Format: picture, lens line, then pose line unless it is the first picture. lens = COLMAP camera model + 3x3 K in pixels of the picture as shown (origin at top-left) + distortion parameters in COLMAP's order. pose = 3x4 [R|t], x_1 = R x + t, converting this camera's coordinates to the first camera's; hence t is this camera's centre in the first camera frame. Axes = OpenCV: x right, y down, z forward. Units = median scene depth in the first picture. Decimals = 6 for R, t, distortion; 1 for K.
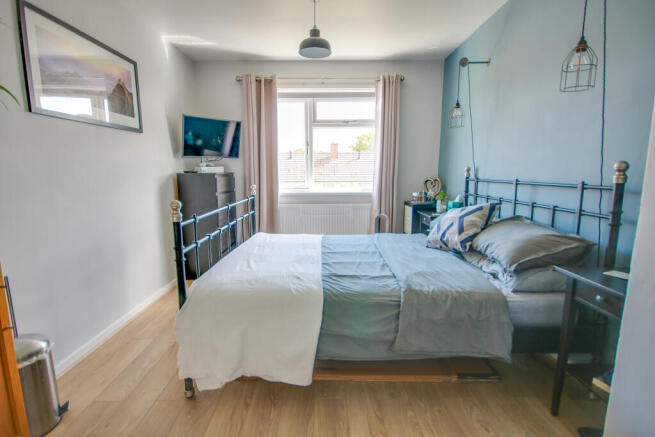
lens RADIAL K [[332.4, 0, 317.0], [0, 332.4, 221.2], [0, 0, 1]] dist [0.013182, 0.000572]
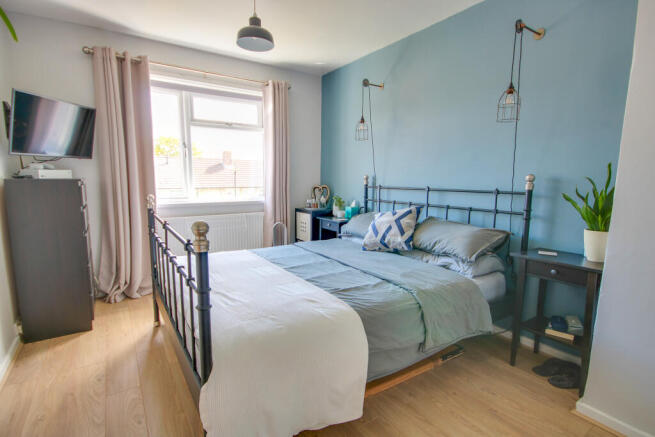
lens RADIAL K [[332.4, 0, 325.3], [0, 332.4, 221.5], [0, 0, 1]] dist [0.013182, 0.000572]
pose [[0.830826, -0.063635, 0.552883, -0.373181], [0.073618, 0.997278, 0.004156, -0.029033], [-0.551642, 0.037249, 0.833249, 0.181501]]
